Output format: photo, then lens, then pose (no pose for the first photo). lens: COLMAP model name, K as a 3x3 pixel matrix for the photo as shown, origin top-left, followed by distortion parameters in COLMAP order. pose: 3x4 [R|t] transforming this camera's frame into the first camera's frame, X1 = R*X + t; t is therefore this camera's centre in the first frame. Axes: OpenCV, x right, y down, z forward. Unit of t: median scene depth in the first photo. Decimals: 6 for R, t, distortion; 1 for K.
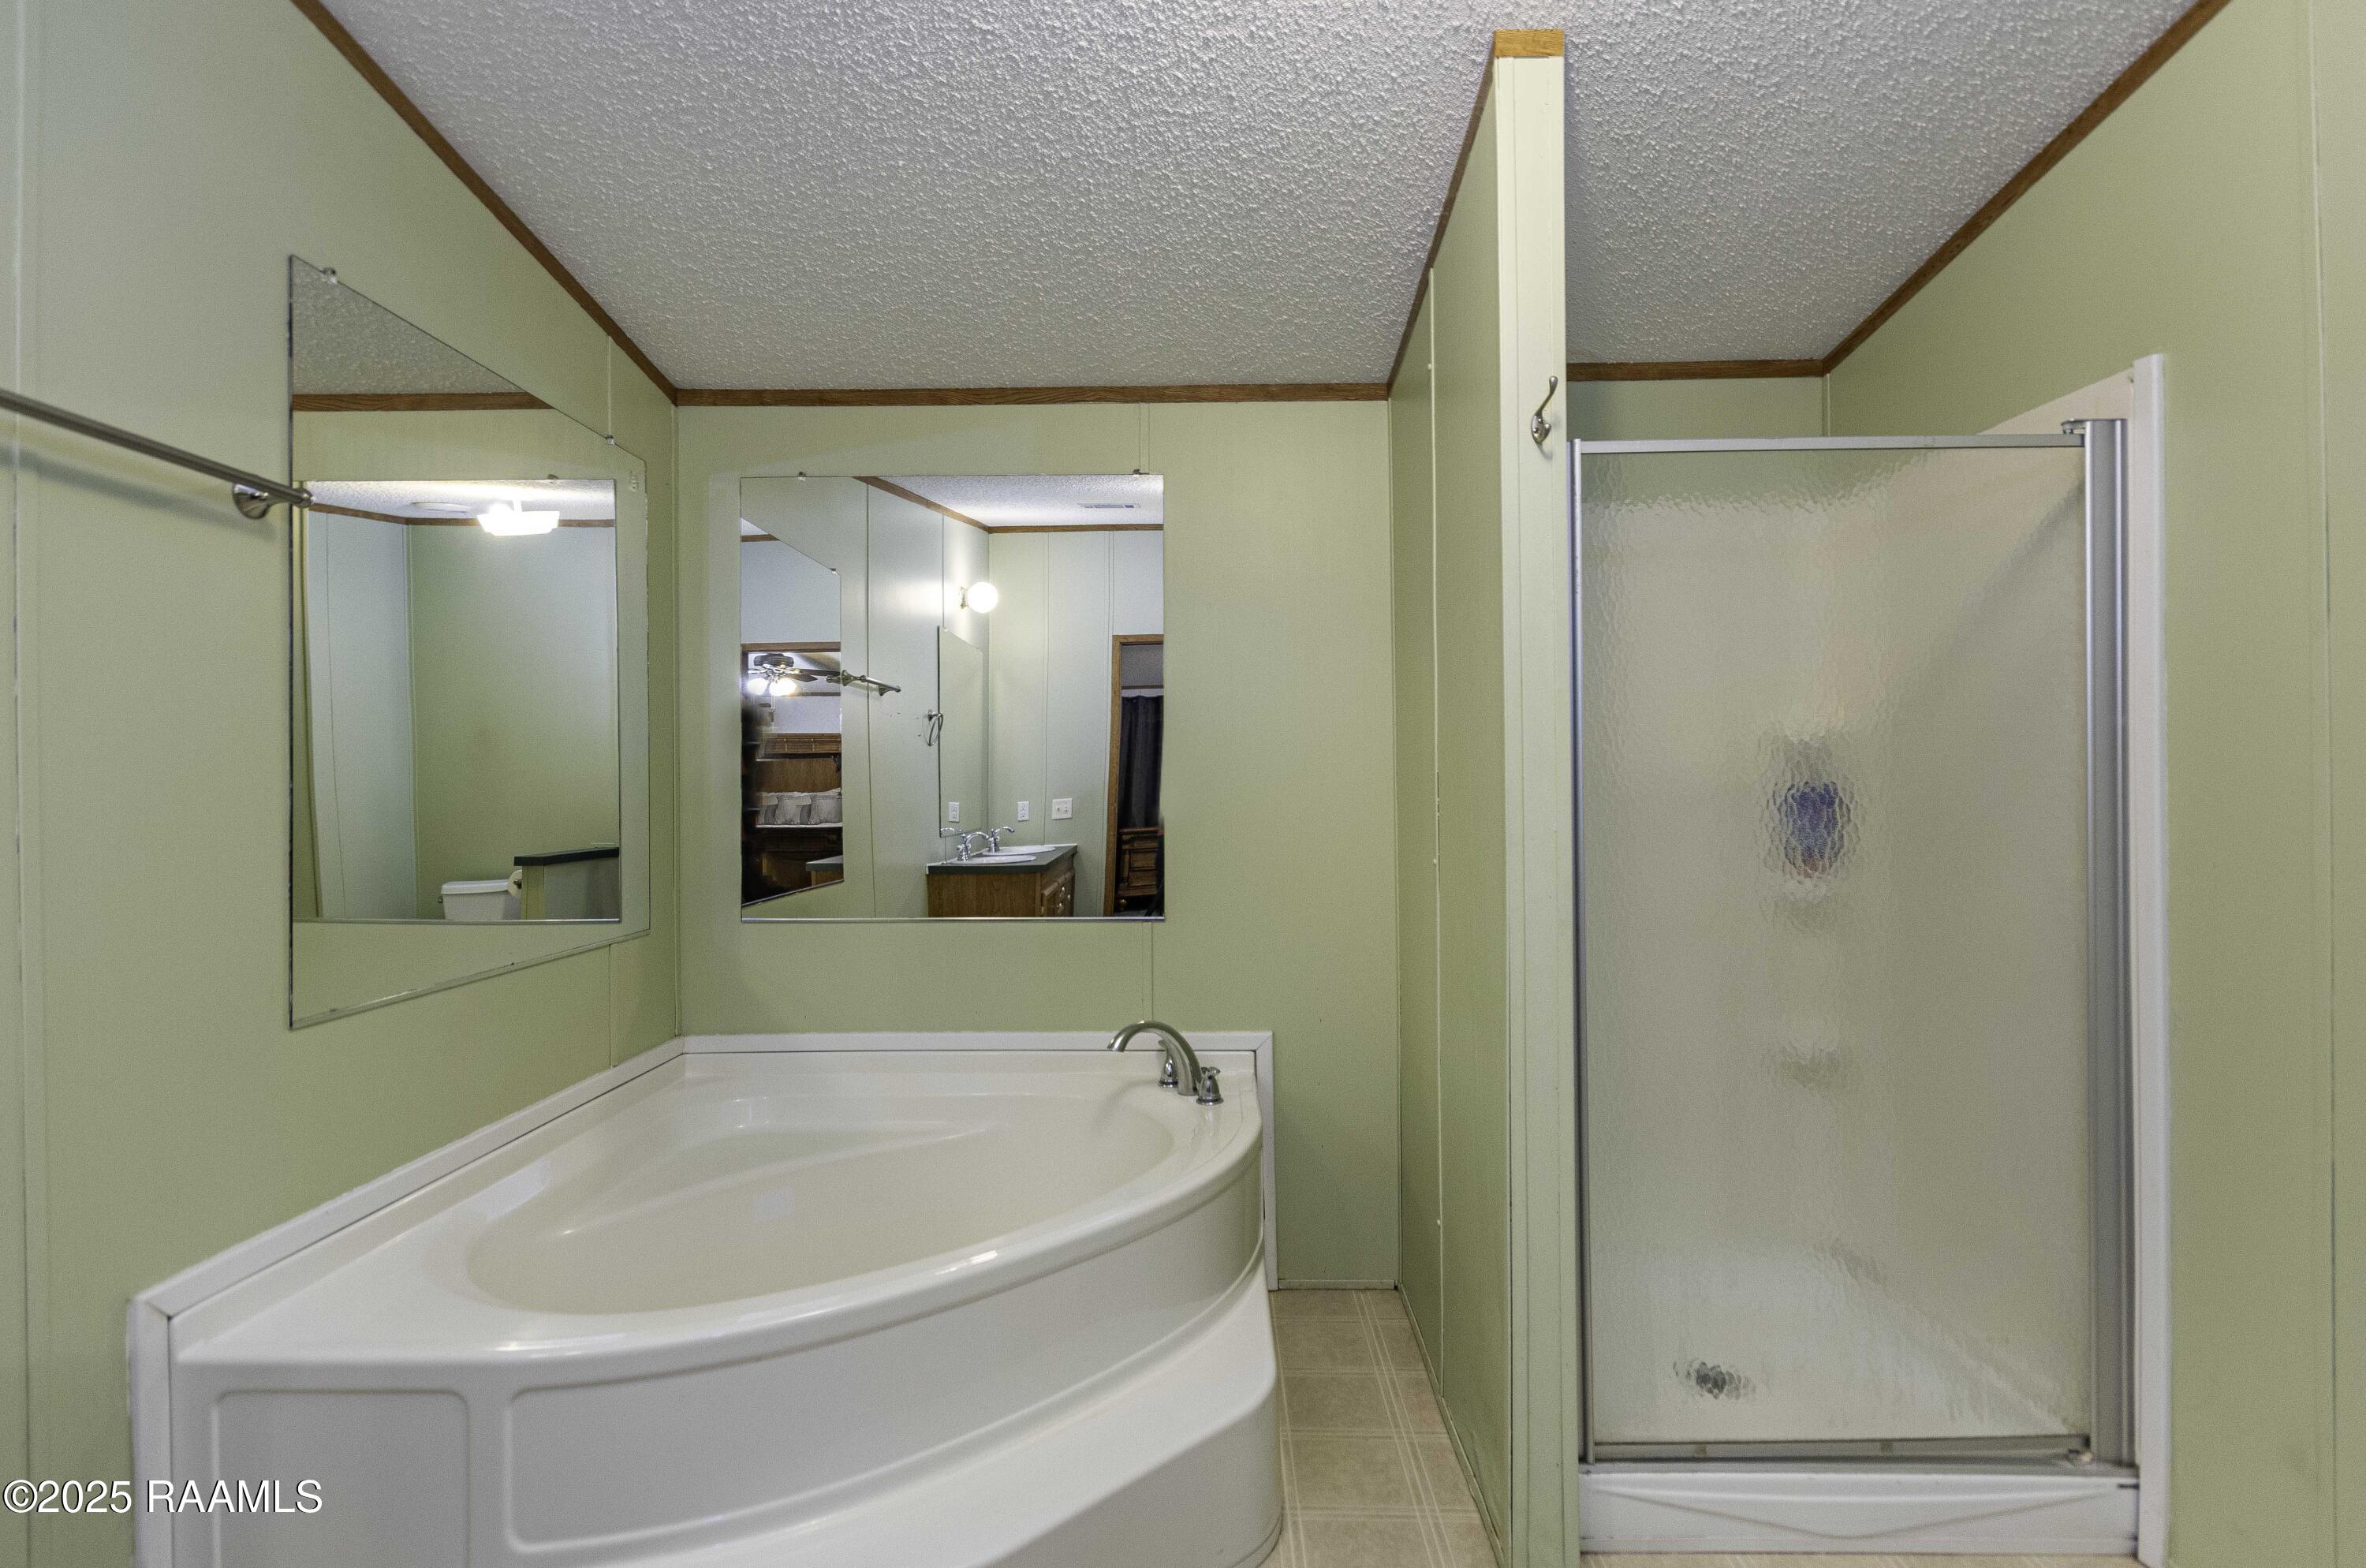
lens RADIAL K [[1157.2, 0, 1183.9], [0, 1157.2, 785.5], [0, 0, 1]] dist [0.001319, 0.000020]
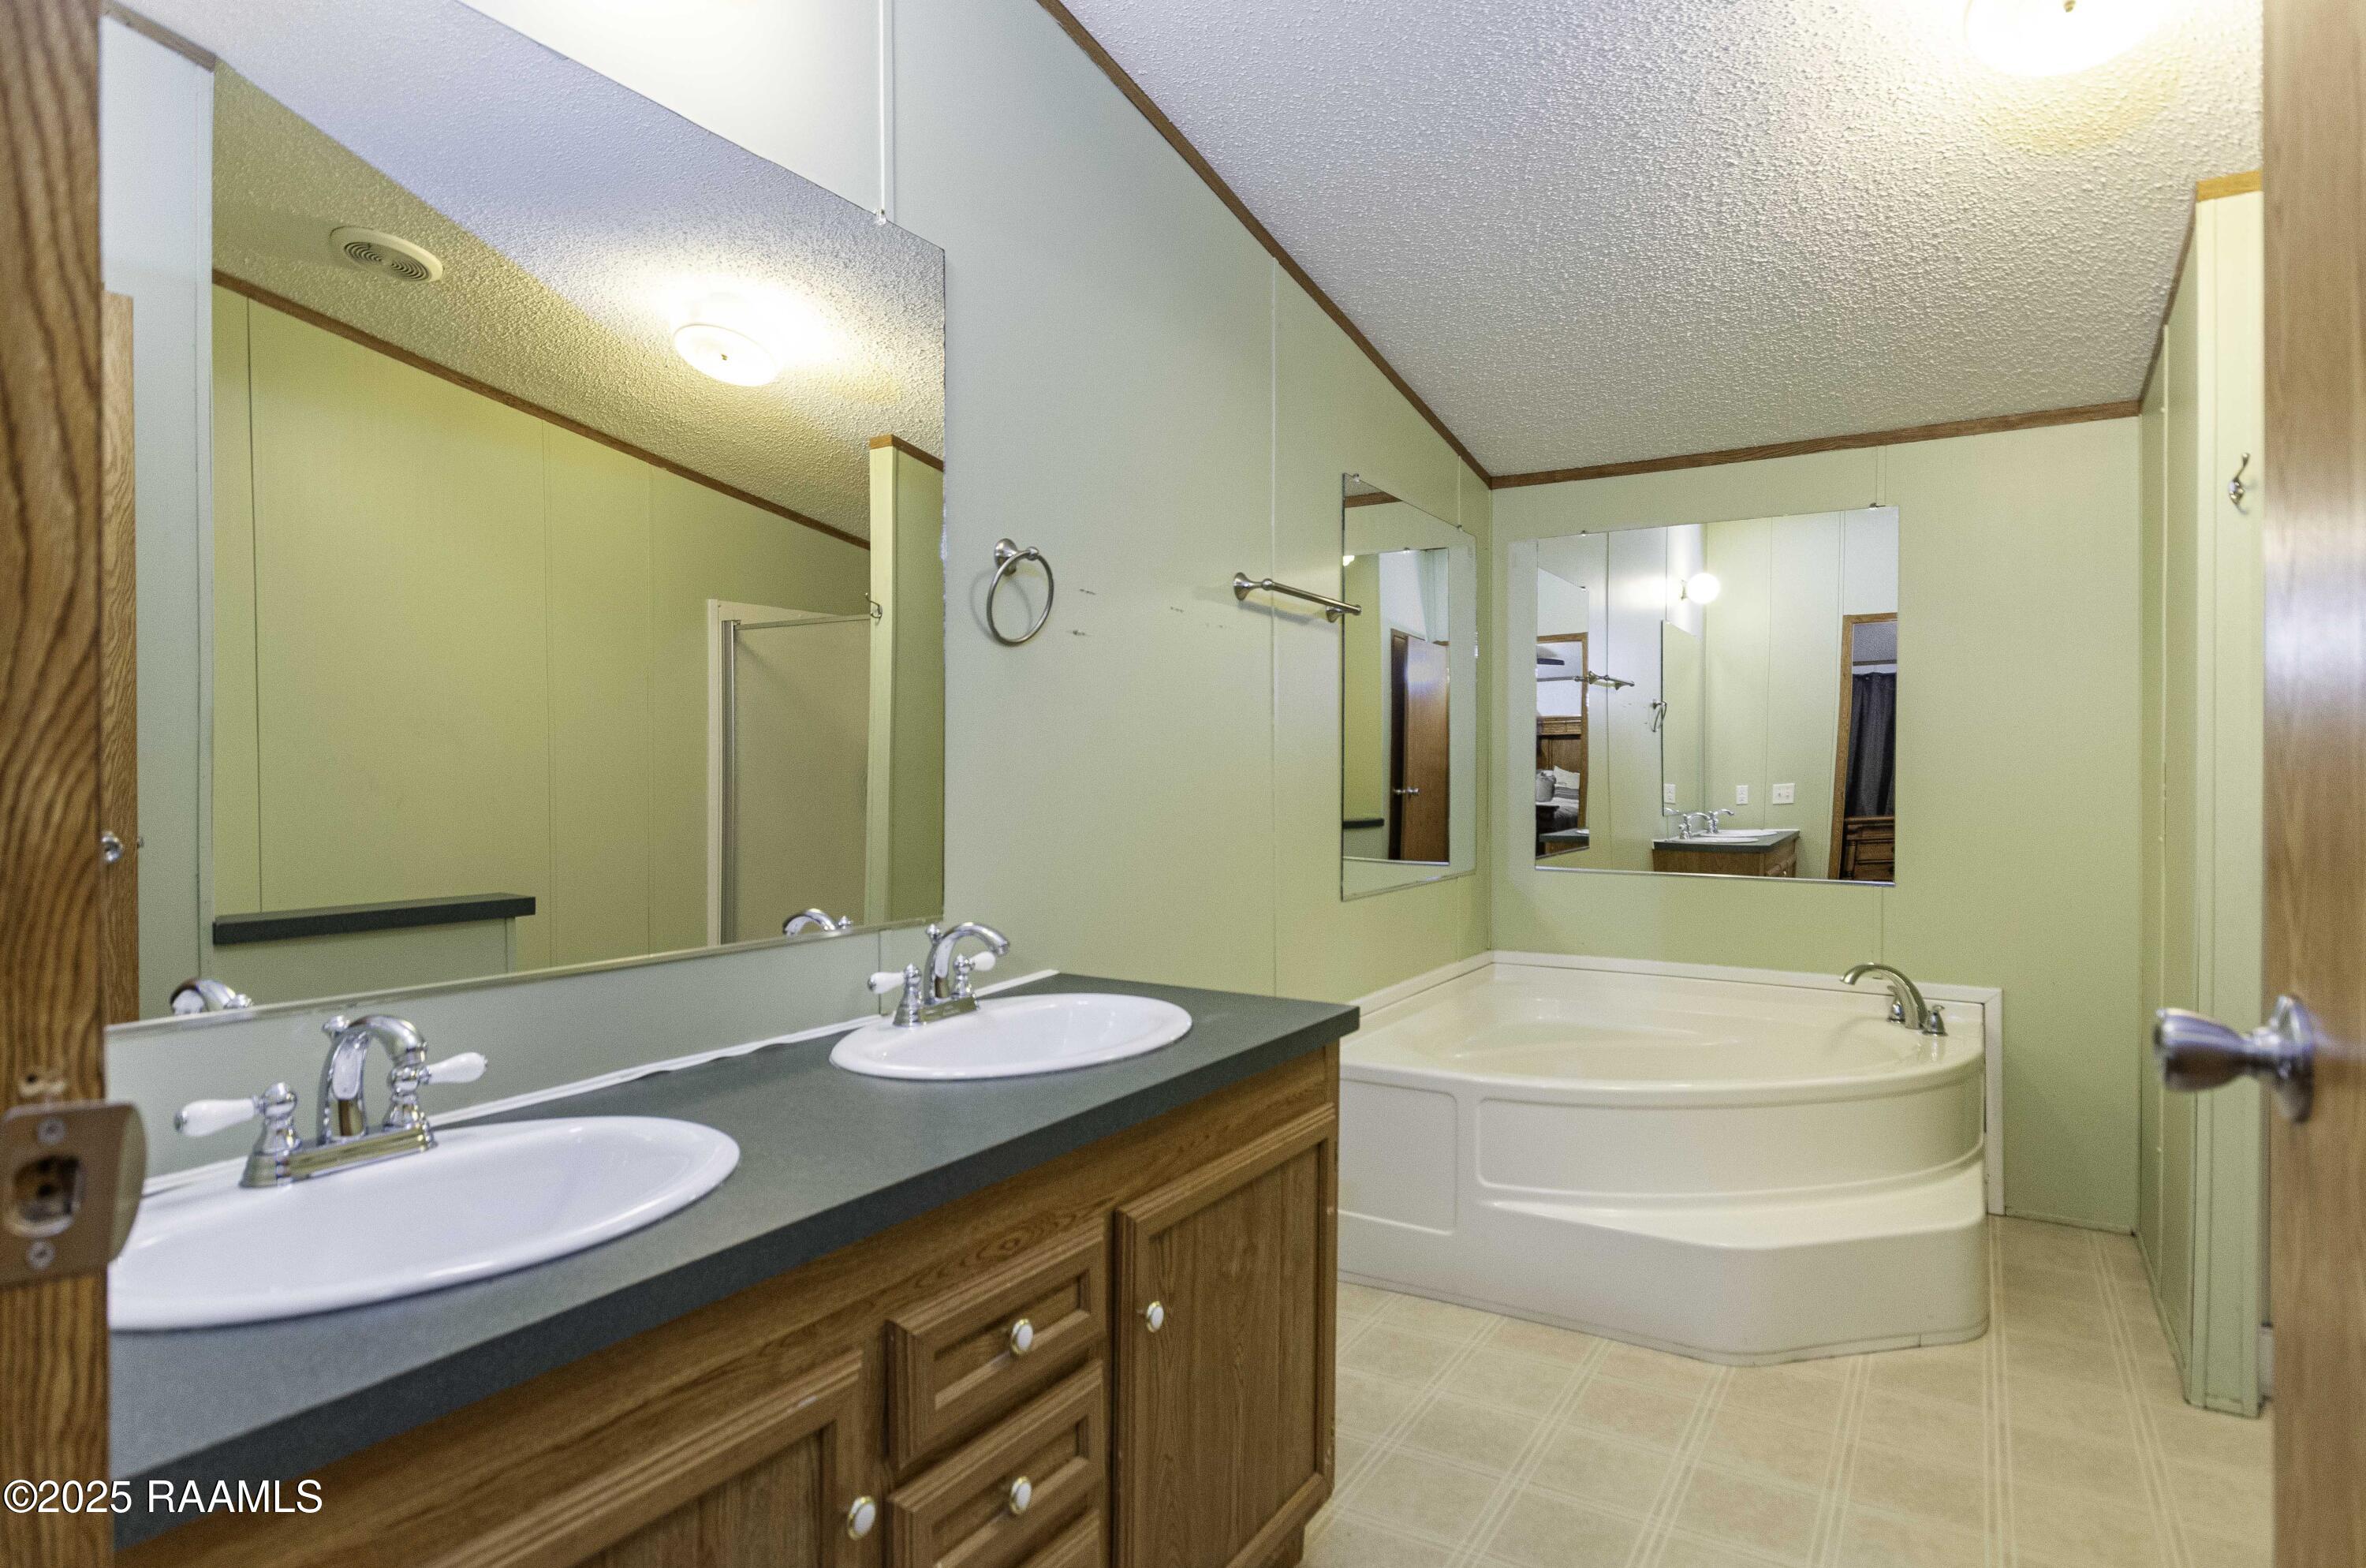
lens RADIAL K [[1349.3, 0, 1146.6], [0, 1349.3, 779.5], [0, 0, 1]] dist [0.001919, -0.001664]
pose [[0.862525, 0.012614, -0.505856, 0.021064], [-0.007924, 0.999903, 0.011423, -0.001404], [0.505952, -0.005844, 0.862542, -0.591730]]
